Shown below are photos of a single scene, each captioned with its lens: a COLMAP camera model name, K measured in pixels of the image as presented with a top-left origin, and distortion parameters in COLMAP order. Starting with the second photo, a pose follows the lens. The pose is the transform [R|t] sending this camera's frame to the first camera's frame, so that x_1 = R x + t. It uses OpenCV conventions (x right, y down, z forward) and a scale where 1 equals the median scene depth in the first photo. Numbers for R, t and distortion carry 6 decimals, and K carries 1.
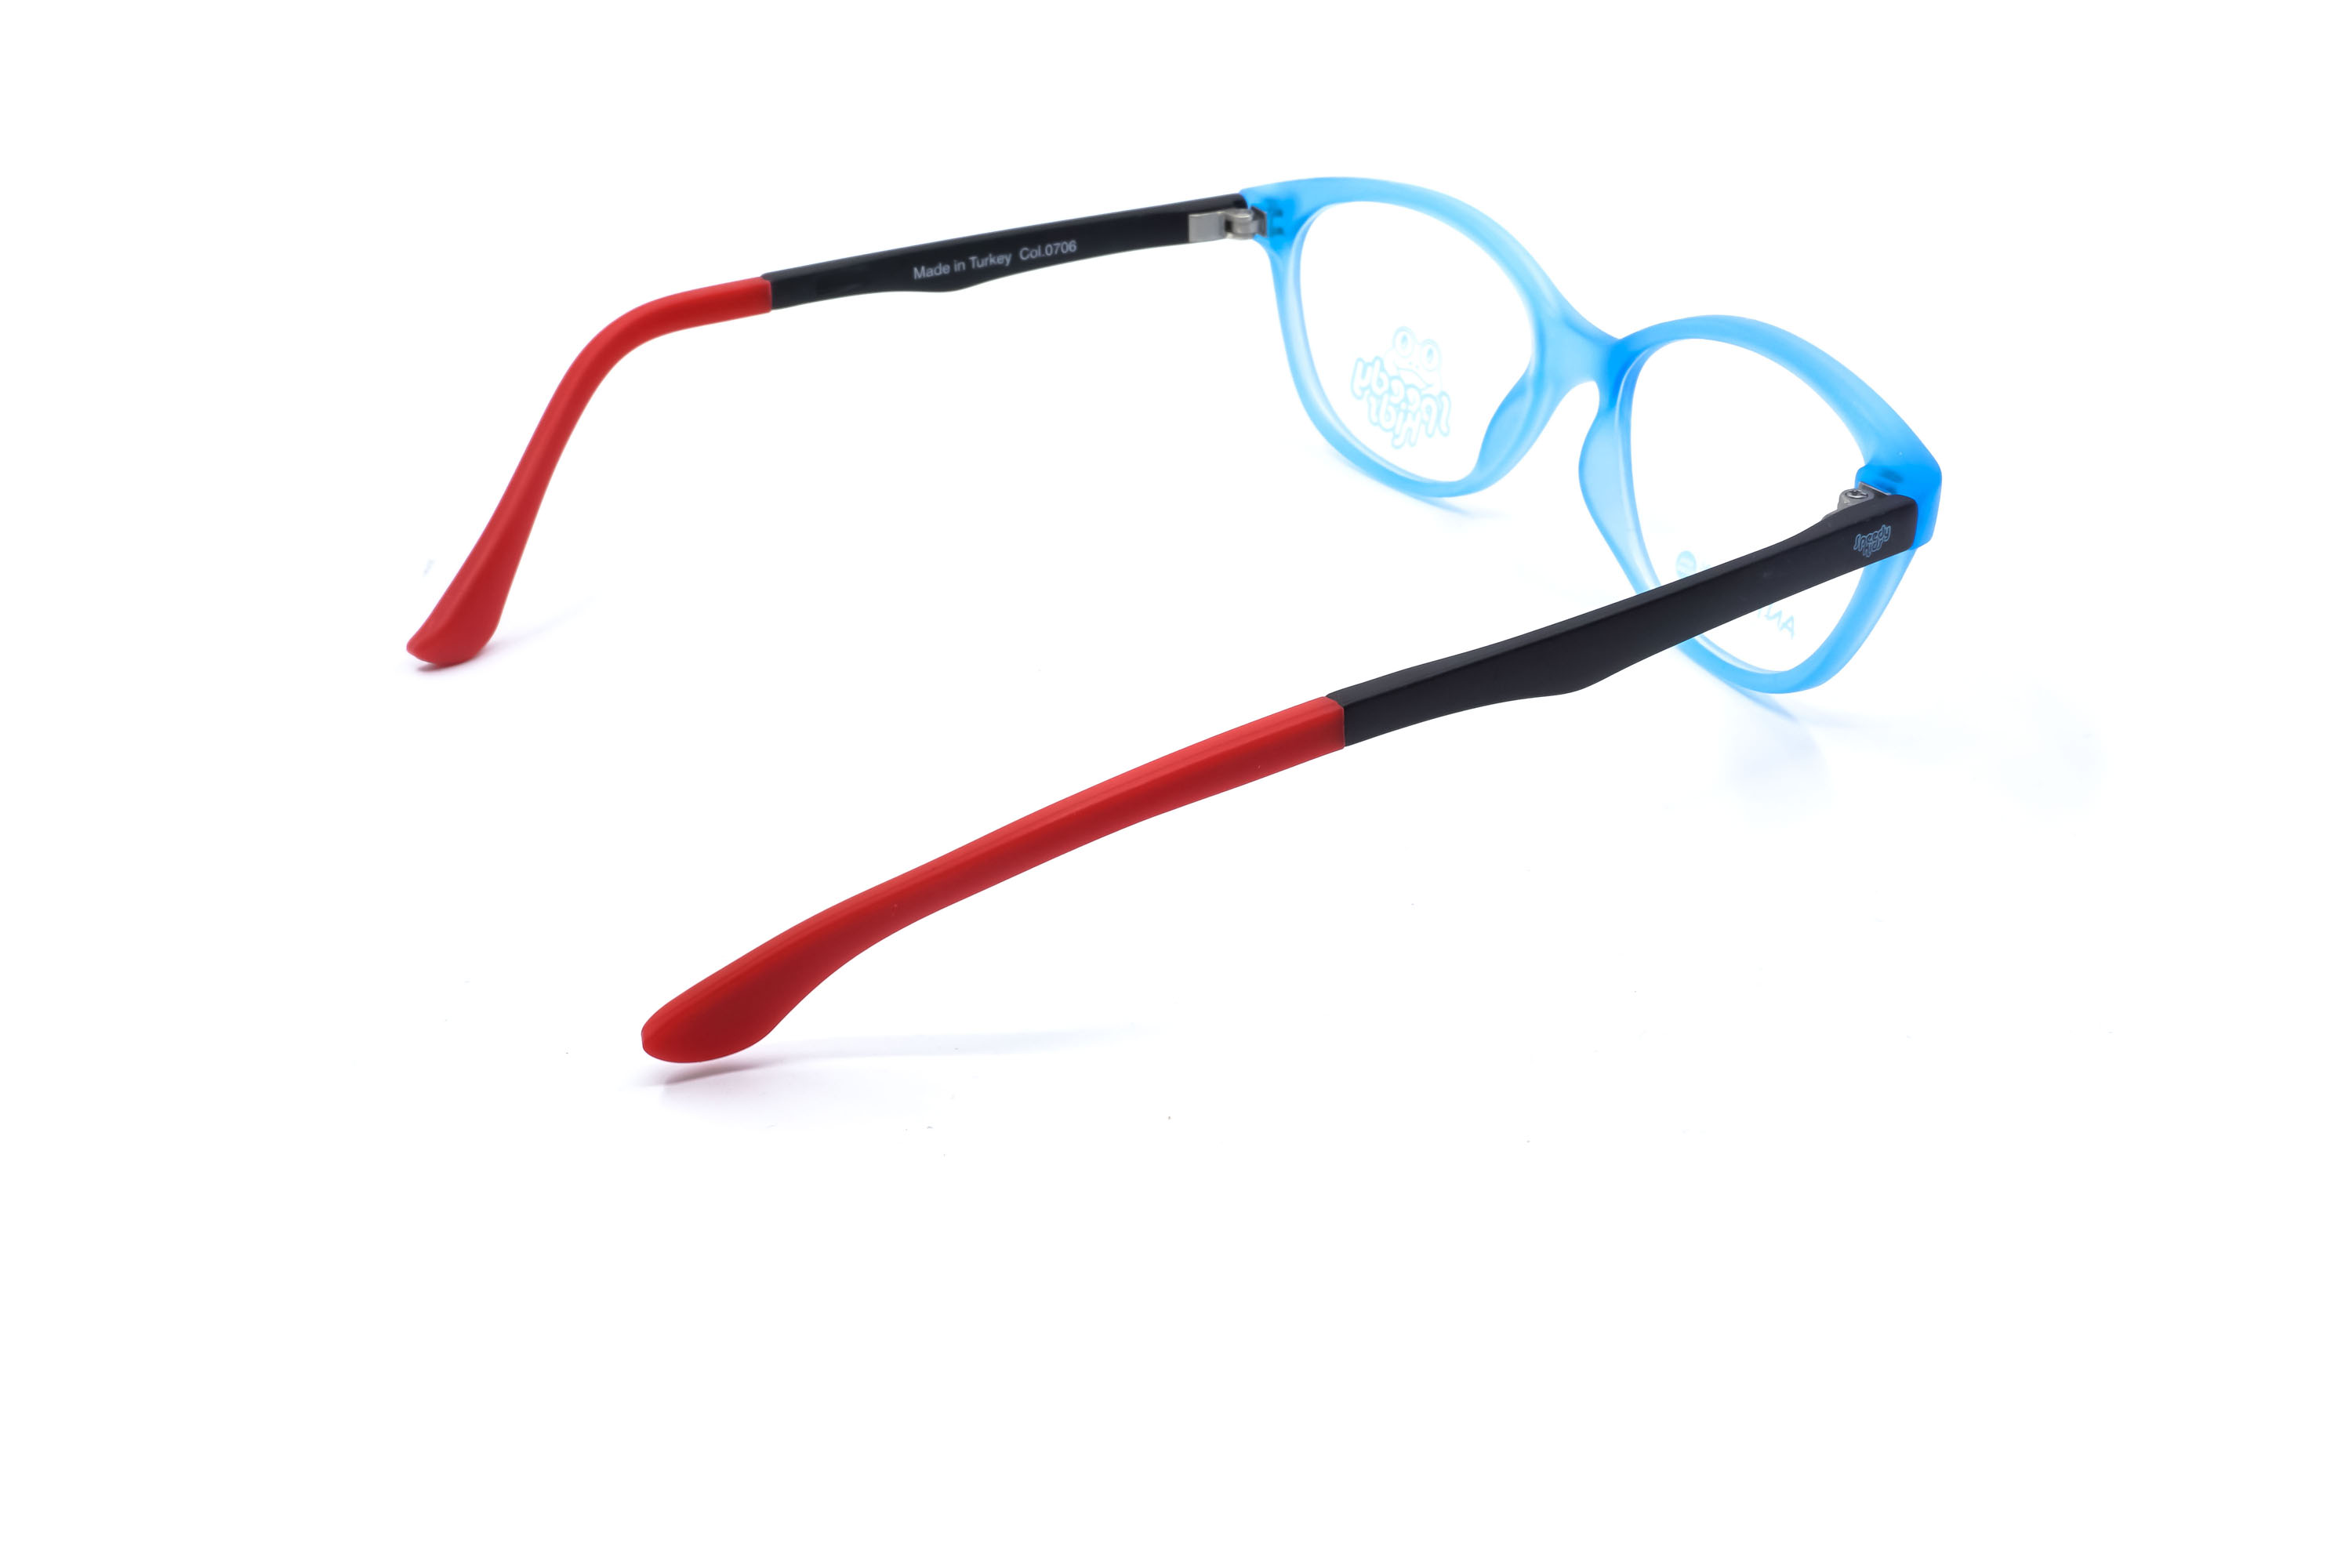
lens RADIAL K [[2436.3, 0, 1176.0], [0, 2436.3, 784.0], [0, 0, 1]] dist [0.003854, -0.000543]
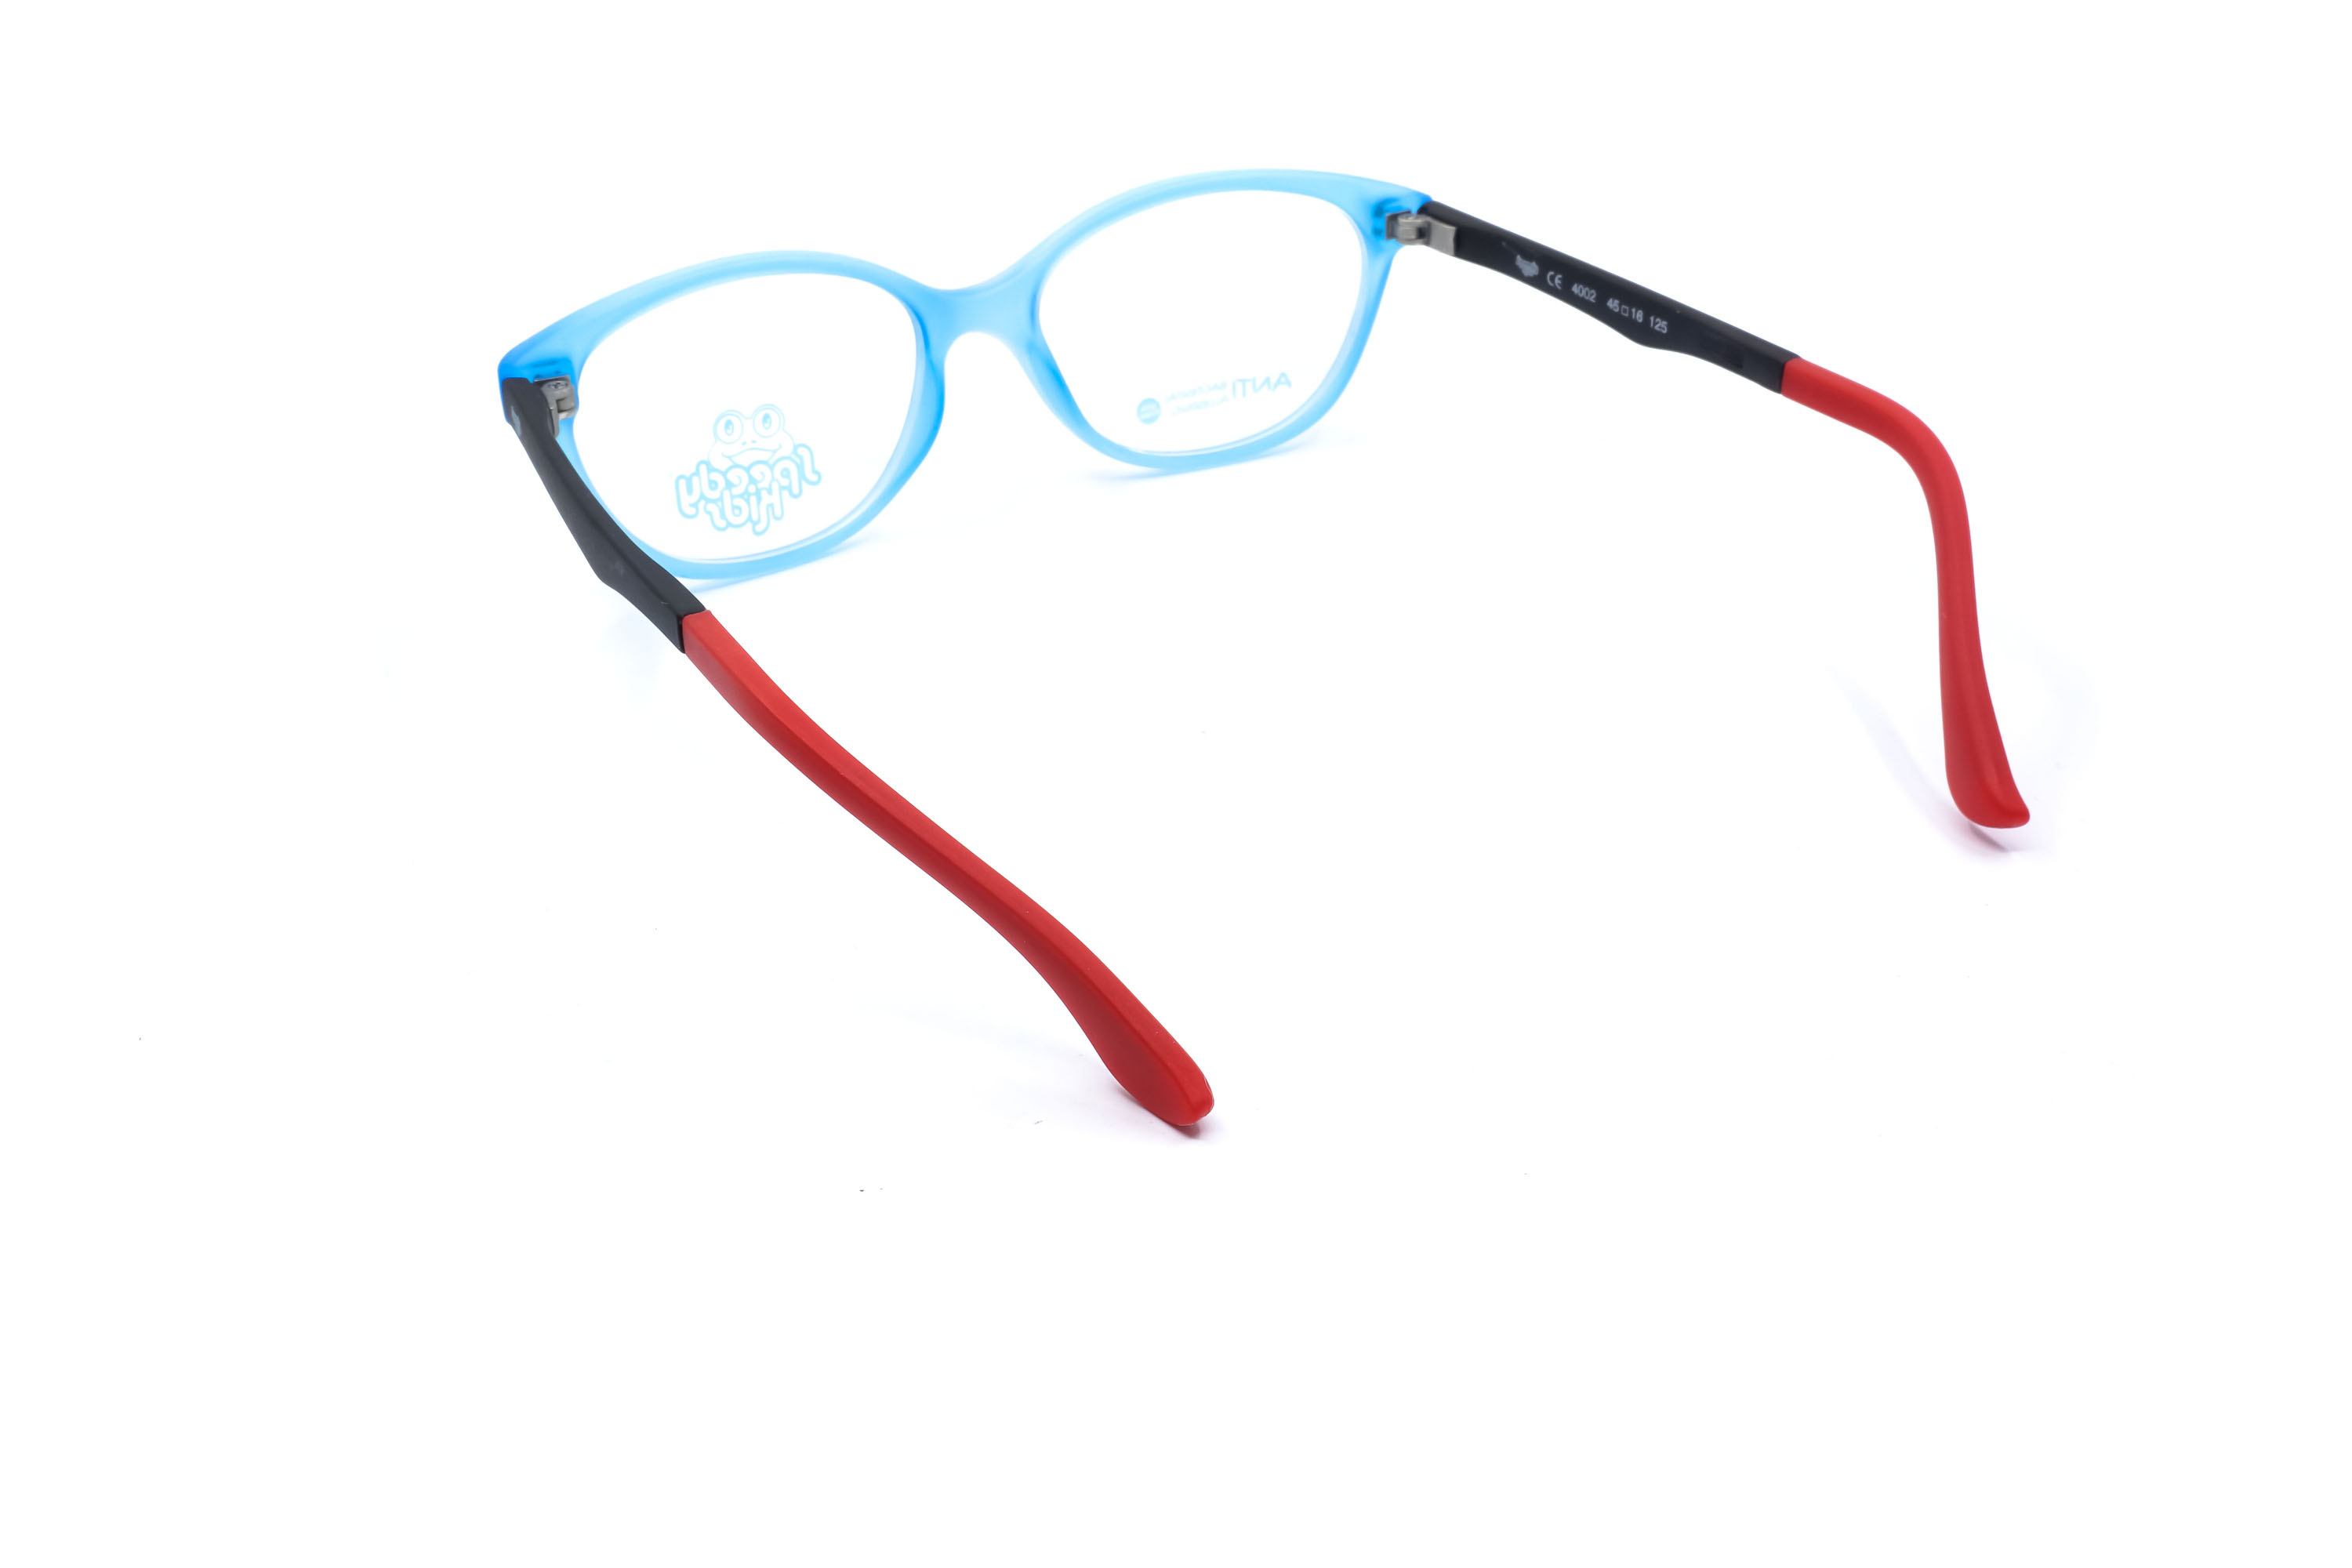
lens RADIAL K [[2450.1, 0, 1176.0], [0, 2450.1, 784.0], [0, 0, 1]] dist [-0.001000, -0.011974]
pose [[-0.005126, -0.474773, 0.880093, -0.793180], [0.506413, 0.757670, 0.411681, -0.376355], [-0.862276, 0.447801, 0.236547, 0.693023]]
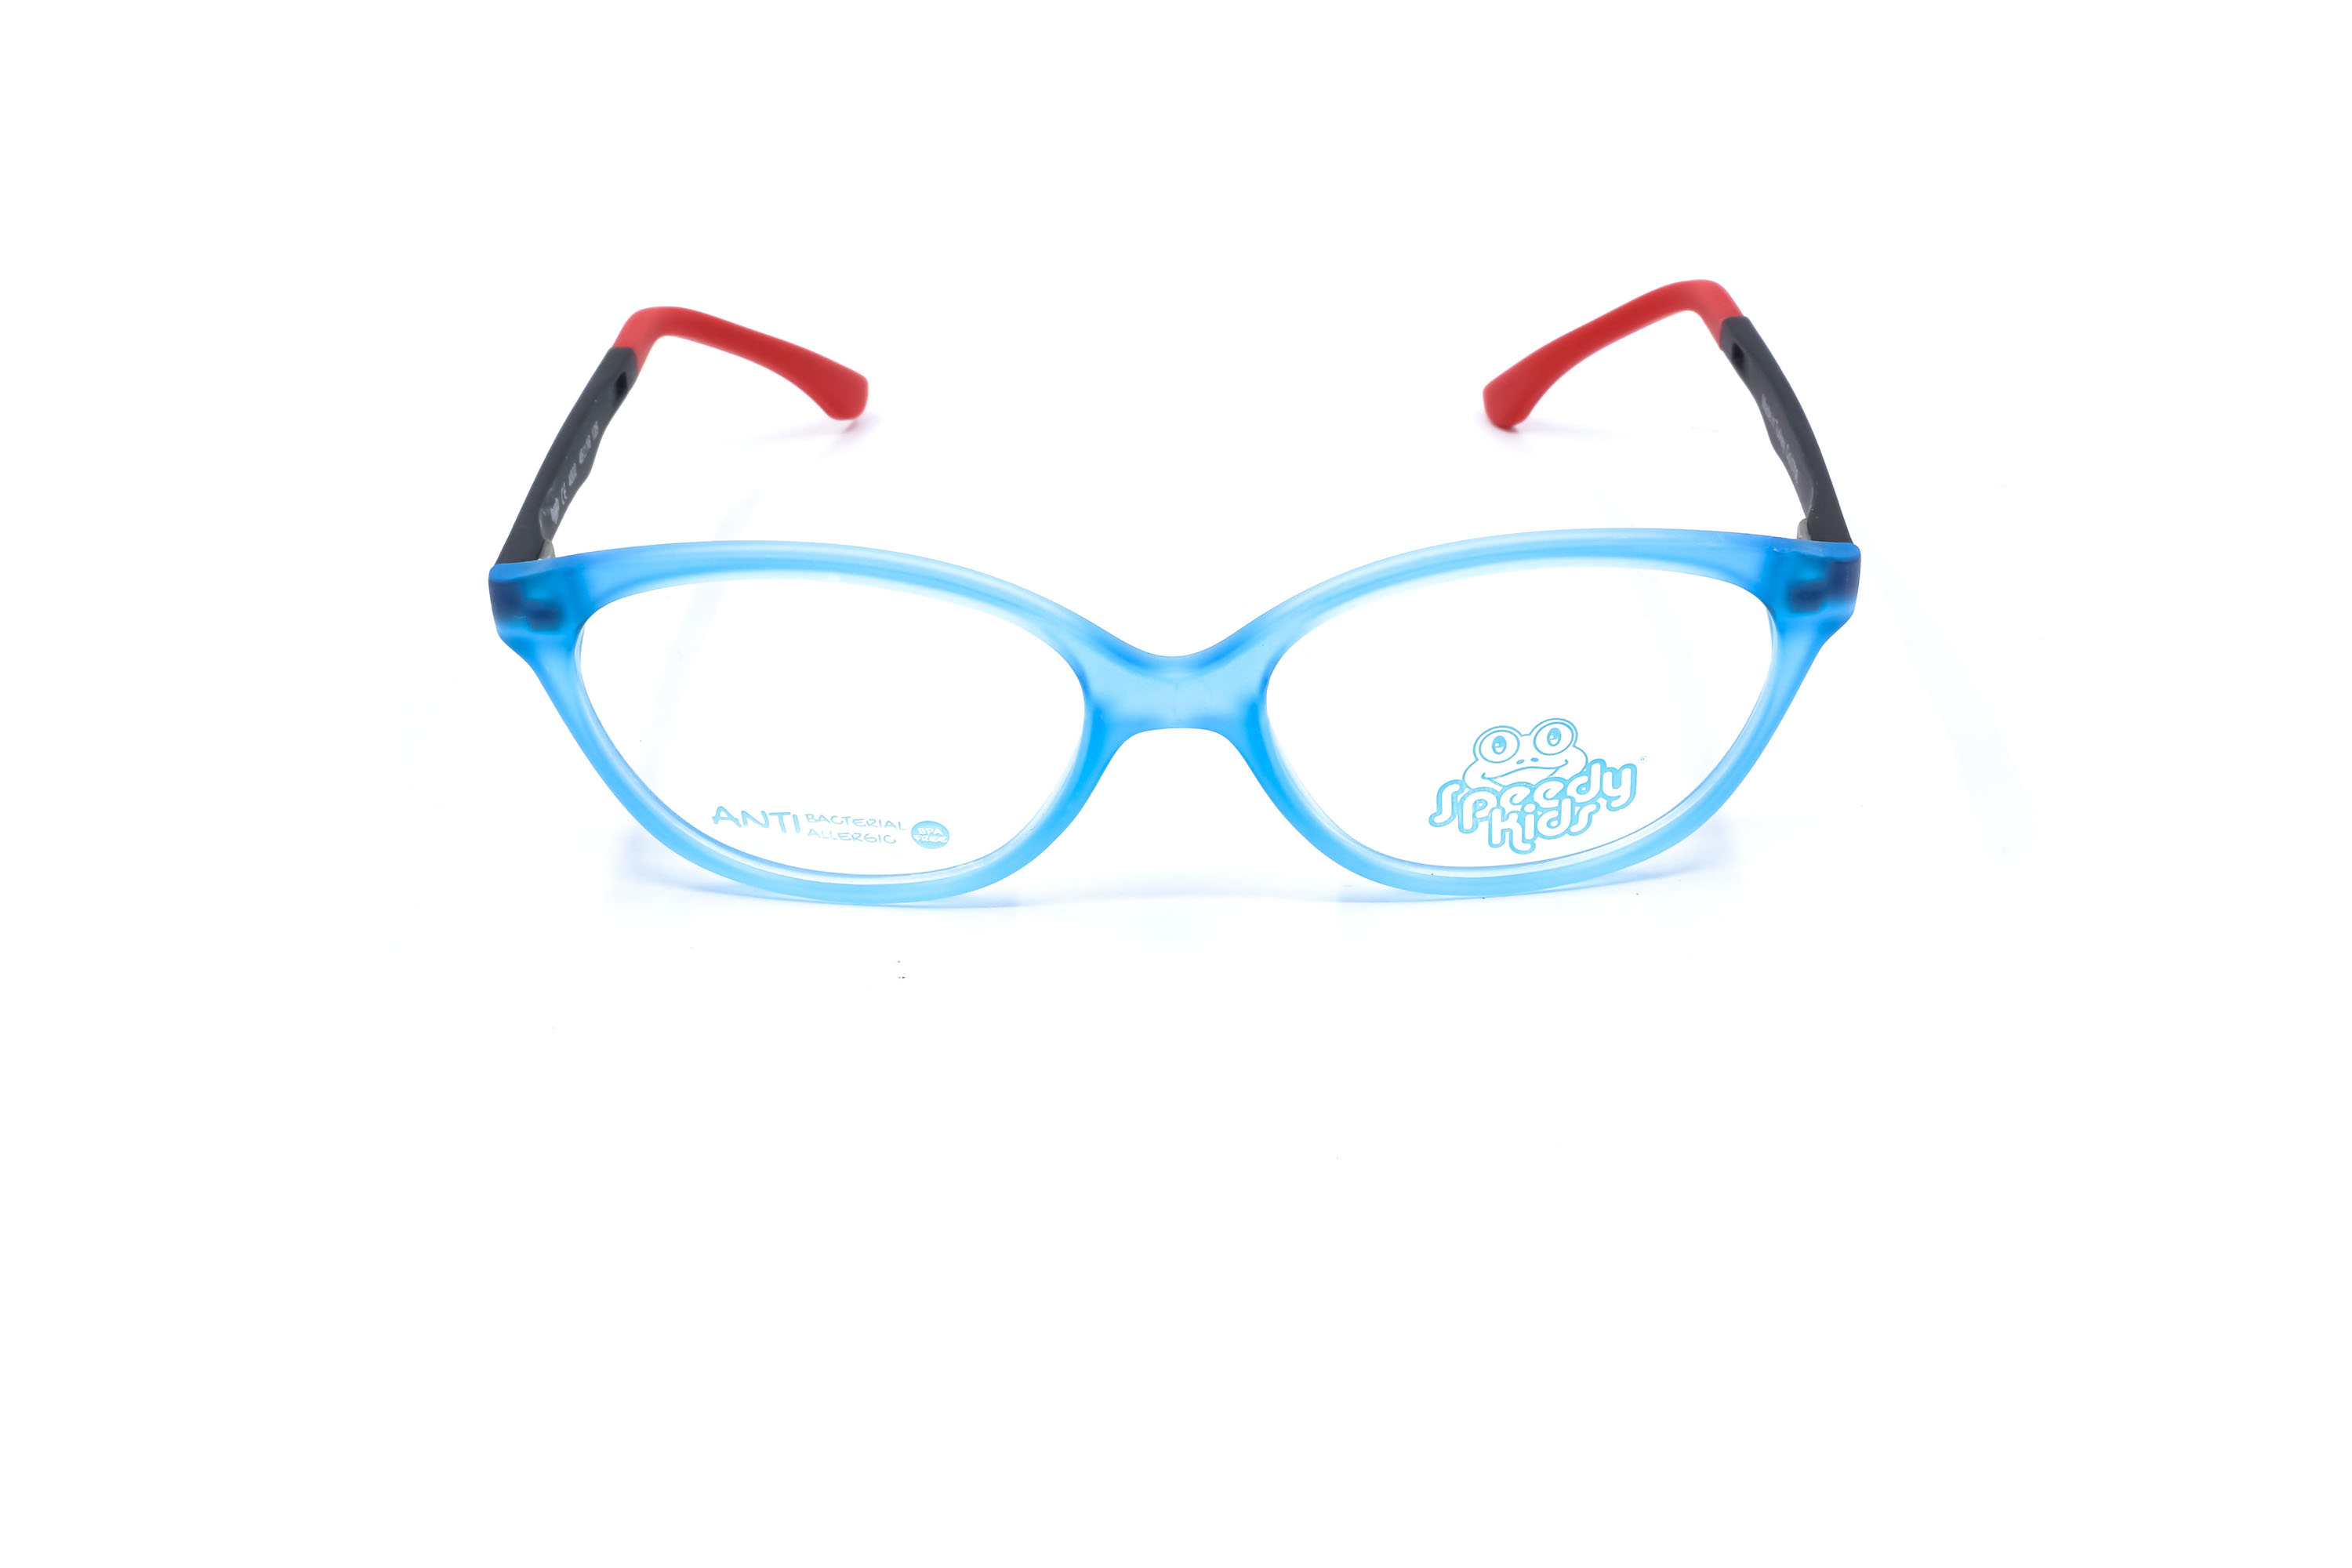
lens RADIAL K [[2461.2, 0, 1176.0], [0, 2461.2, 784.0], [0, 0, 1]] dist [-0.028360, -0.002699]
pose [[-0.499858, 0.448234, -0.741099, 0.683377], [-0.402357, 0.637554, 0.656989, -0.596607], [0.766975, 0.626587, -0.138336, 1.025575]]
